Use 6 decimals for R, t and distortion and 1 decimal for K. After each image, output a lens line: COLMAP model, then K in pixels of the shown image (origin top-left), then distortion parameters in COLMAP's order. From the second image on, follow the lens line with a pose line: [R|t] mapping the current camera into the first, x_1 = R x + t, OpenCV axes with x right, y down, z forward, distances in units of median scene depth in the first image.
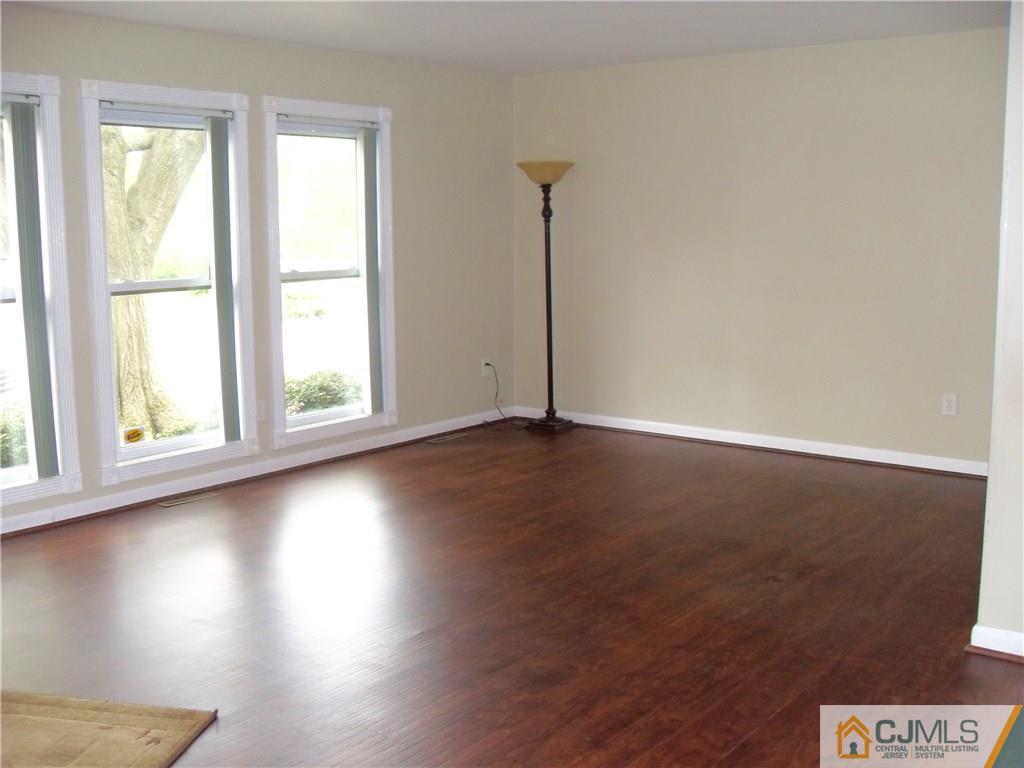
lens RADIAL K [[1052.8, 0, 512.0], [0, 1052.8, 384.0], [0, 0, 1]] dist [-0.125520, 0.005965]
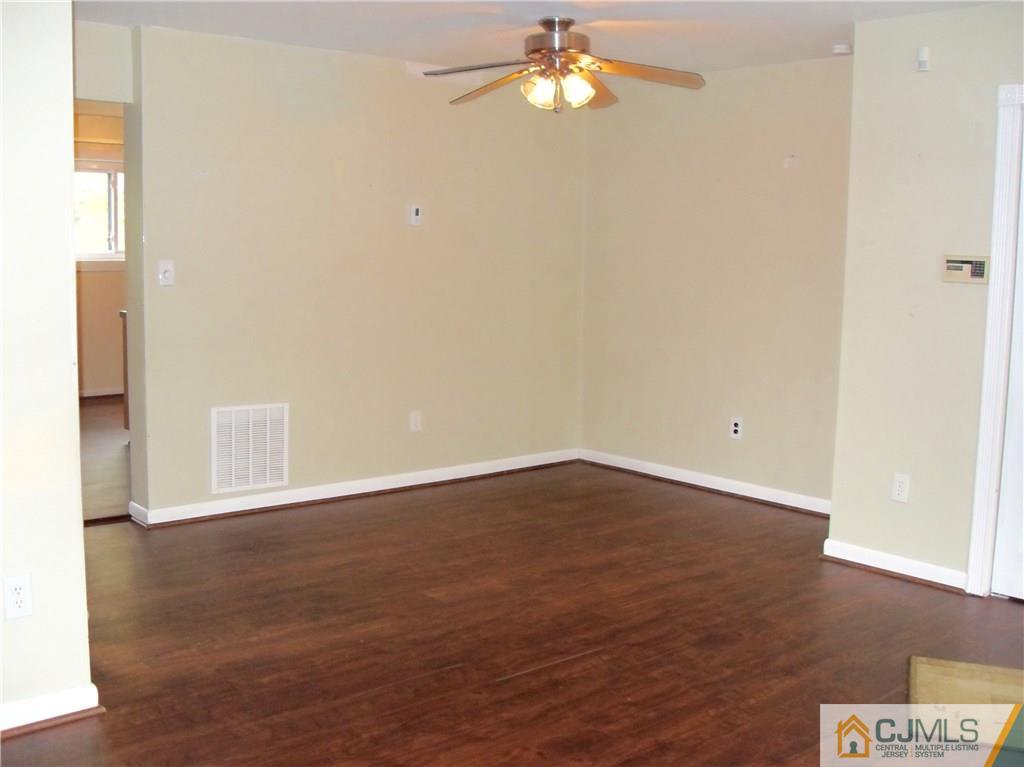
lens RADIAL K [[1052.8, 0, 512.0], [0, 1052.8, 383.5], [0, 0, 1]] dist [-0.125520, 0.005965]
pose [[-0.981363, -0.036971, 0.188572, -0.069350], [0.014737, 0.963947, 0.265685, -0.256731], [-0.191596, 0.263513, -0.945438, 1.730786]]
